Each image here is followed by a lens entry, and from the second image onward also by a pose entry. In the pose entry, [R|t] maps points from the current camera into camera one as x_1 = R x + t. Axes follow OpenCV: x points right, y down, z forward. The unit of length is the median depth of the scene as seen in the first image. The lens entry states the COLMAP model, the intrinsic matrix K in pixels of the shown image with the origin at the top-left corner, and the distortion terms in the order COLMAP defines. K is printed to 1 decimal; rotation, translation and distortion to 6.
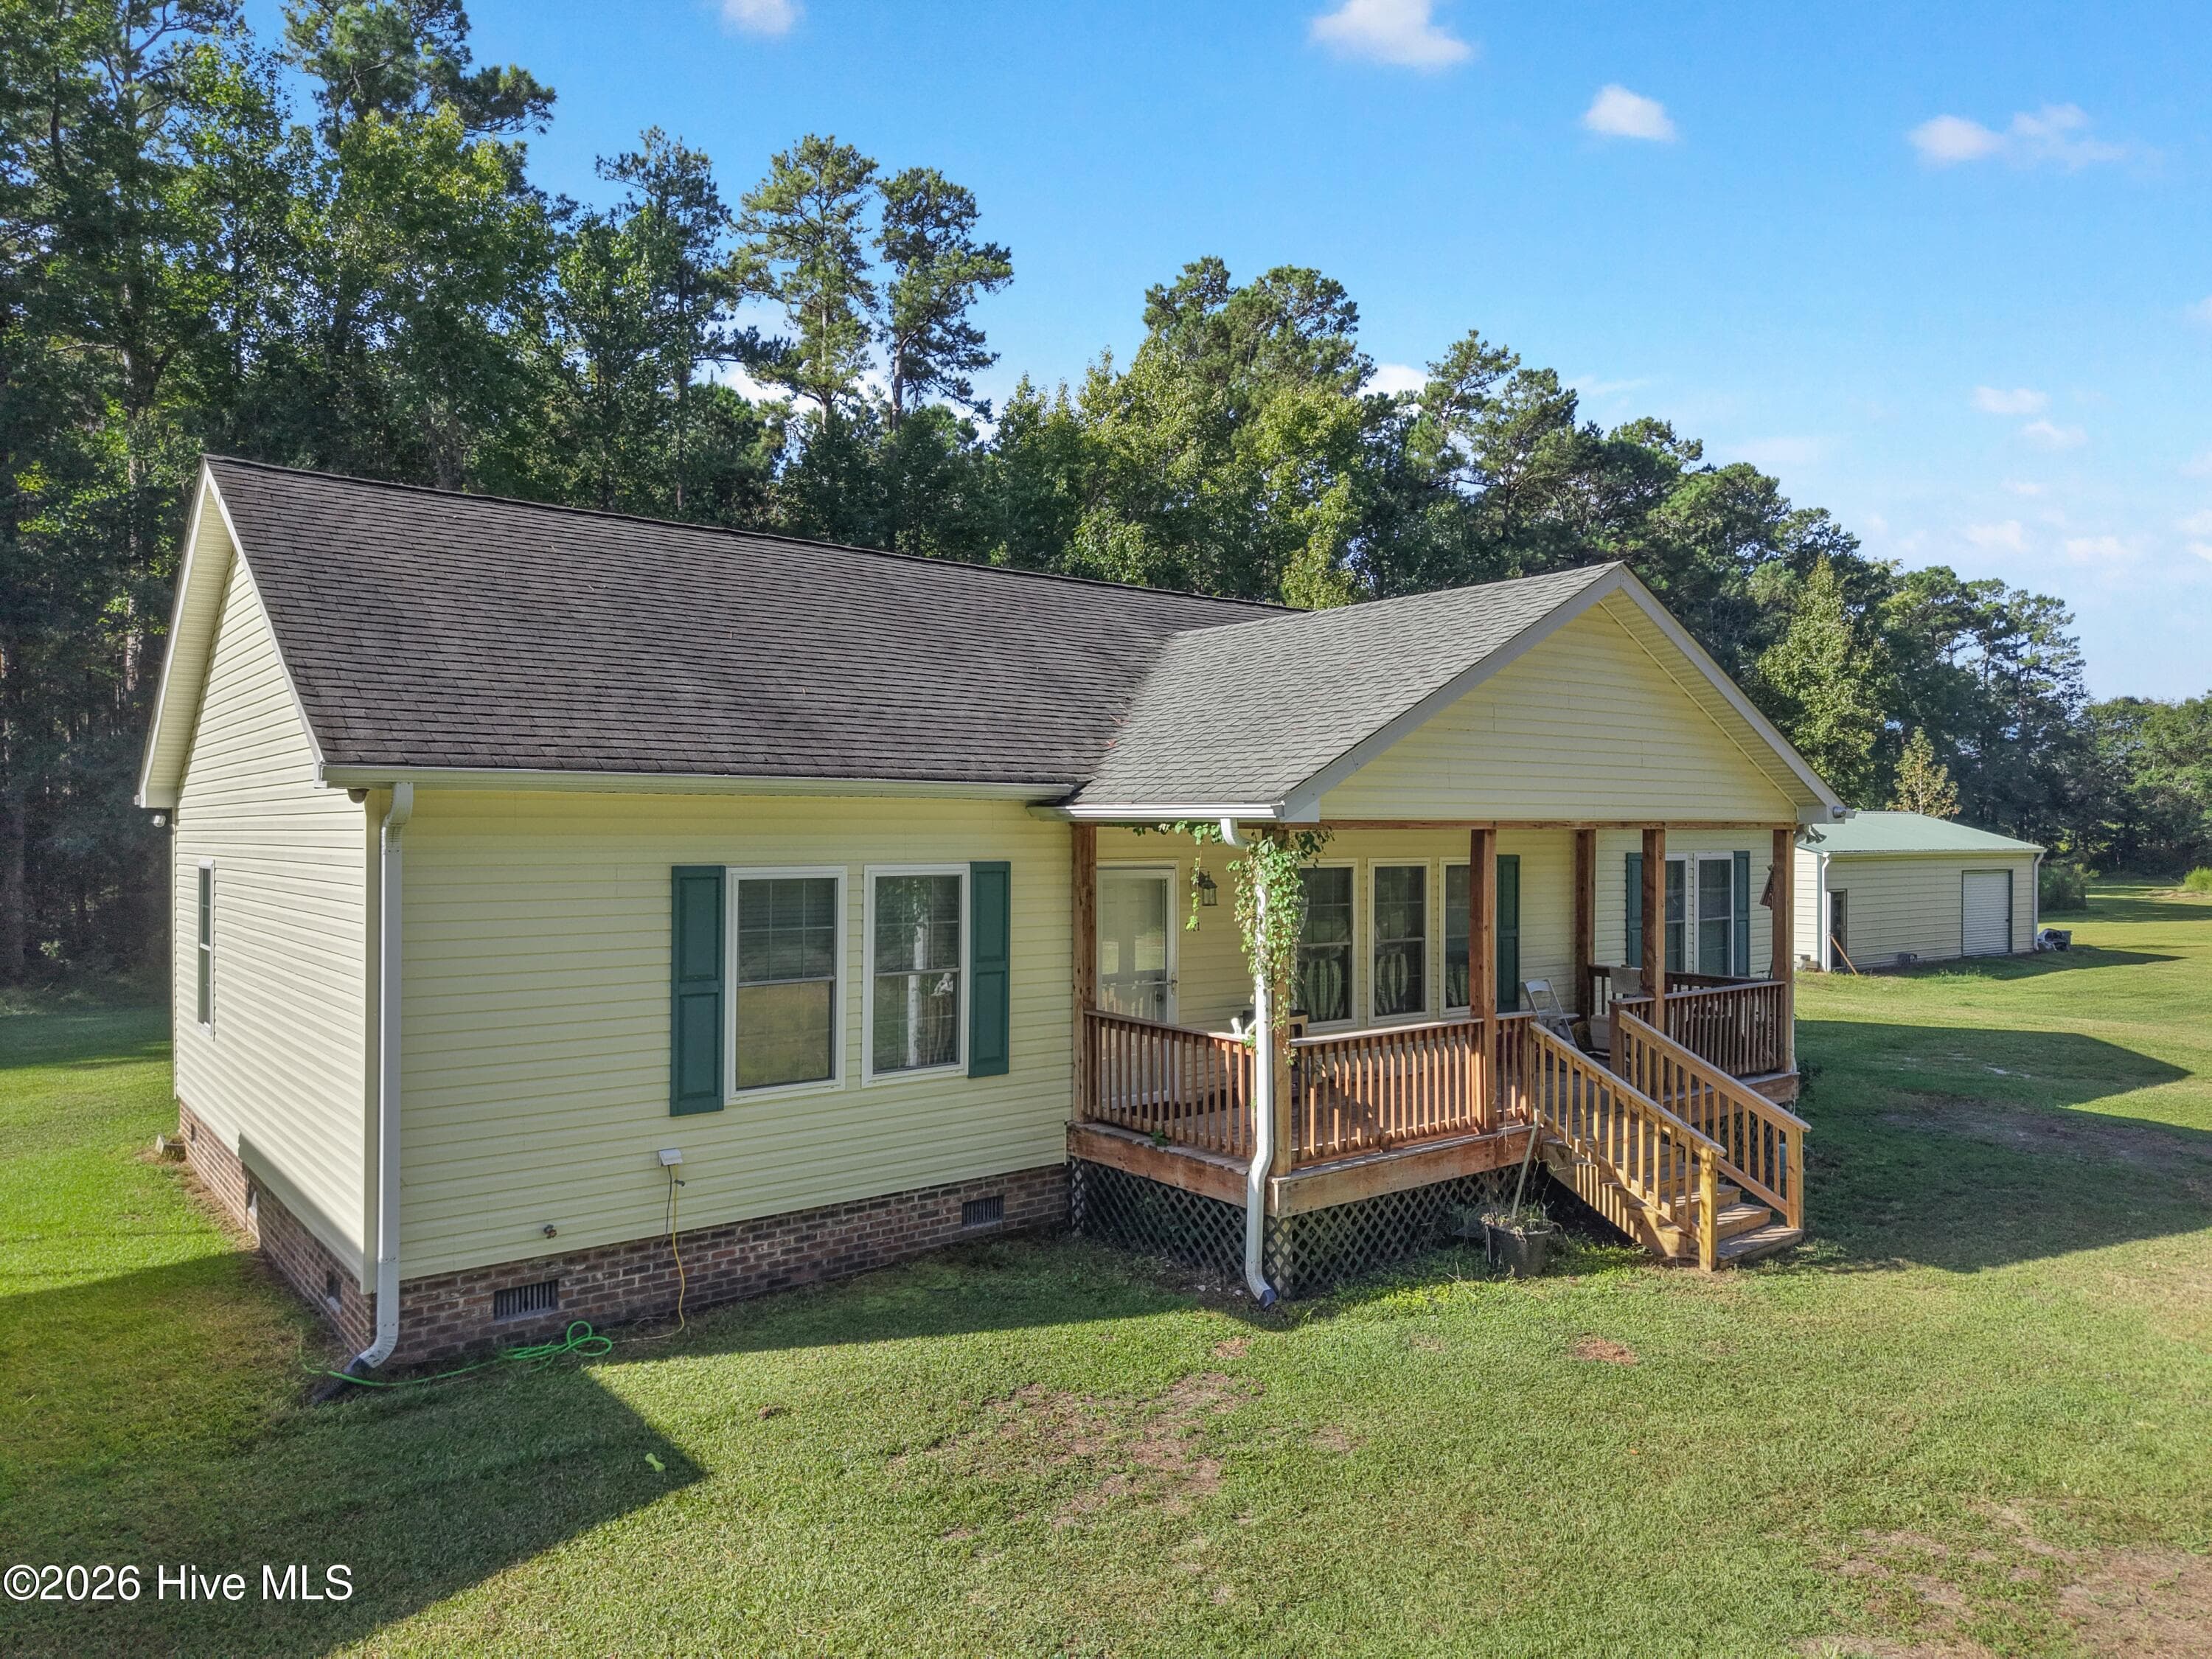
lens RADIAL K [[1519.8, 0, 1106.0], [0, 1519.8, 829.5], [0, 0, 1]] dist [0.123633, -0.114728]
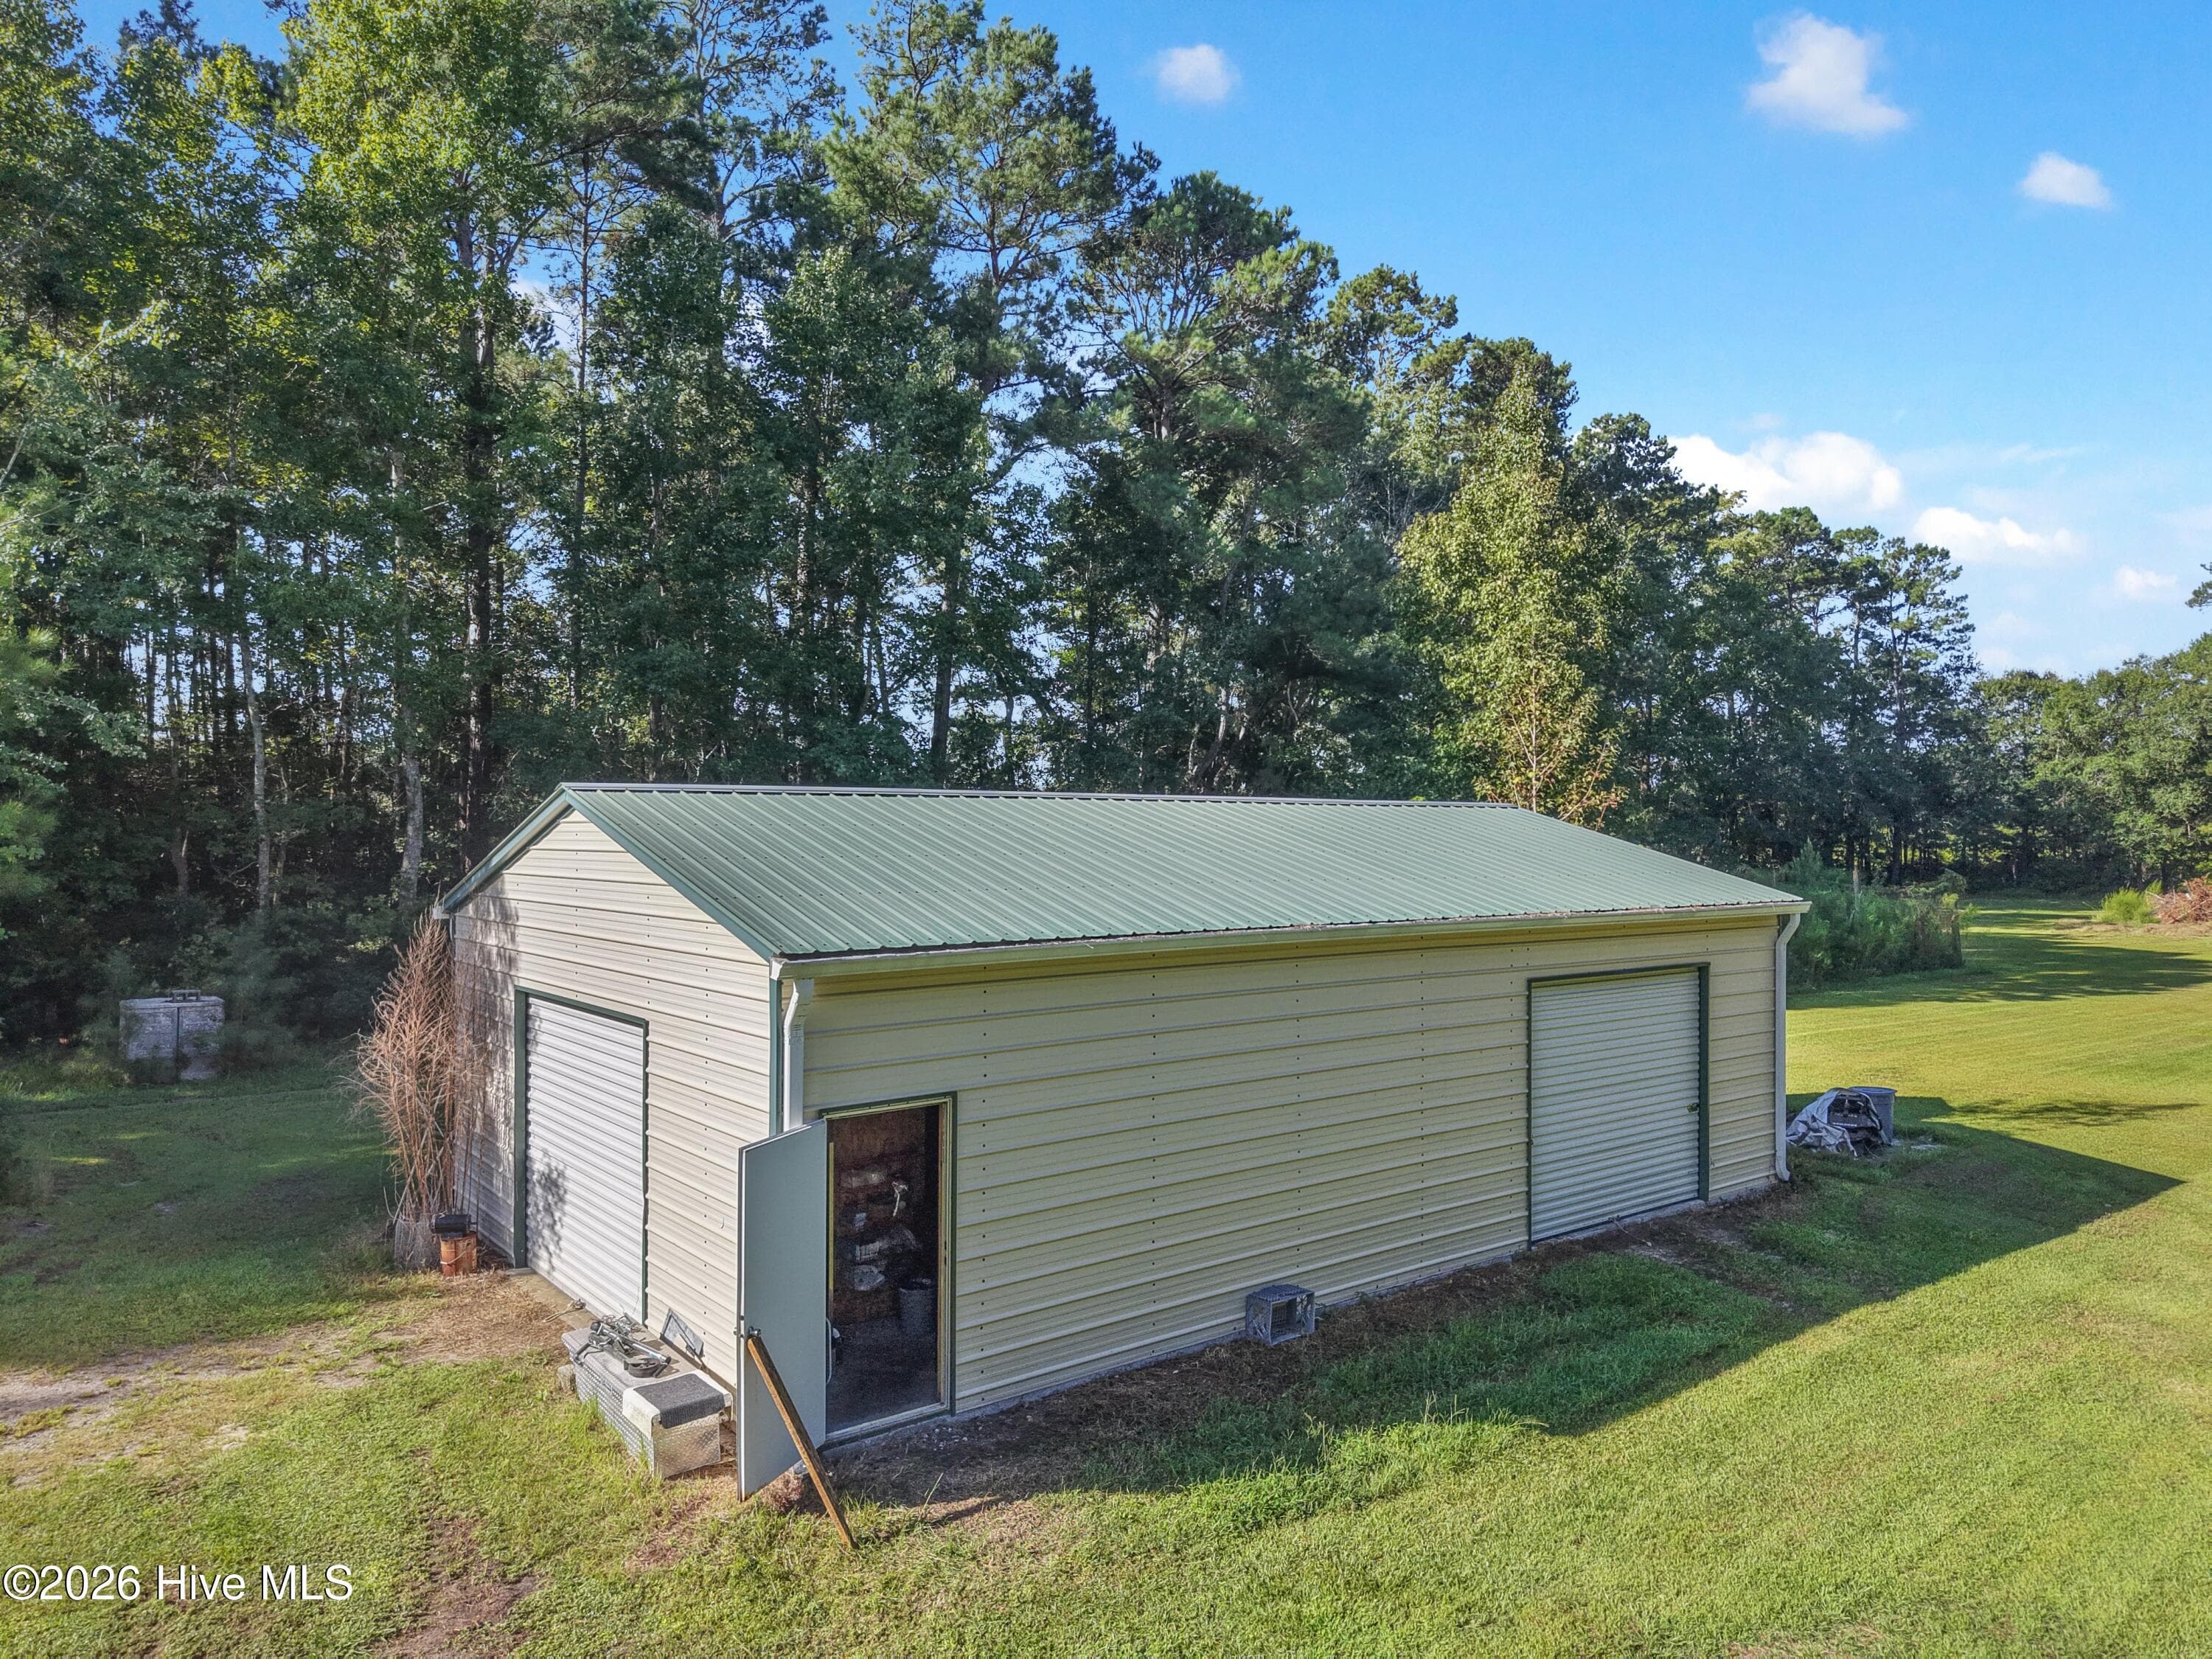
lens RADIAL K [[1519.8, 0, 1106.0], [0, 1519.8, 829.5], [0, 0, 1]] dist [0.123633, -0.114728]
pose [[0.998940, -0.000583, 0.046024, 0.141378], [0.000679, 0.999998, -0.002066, -0.001341], [-0.046023, 0.002095, 0.998938, 0.217431]]
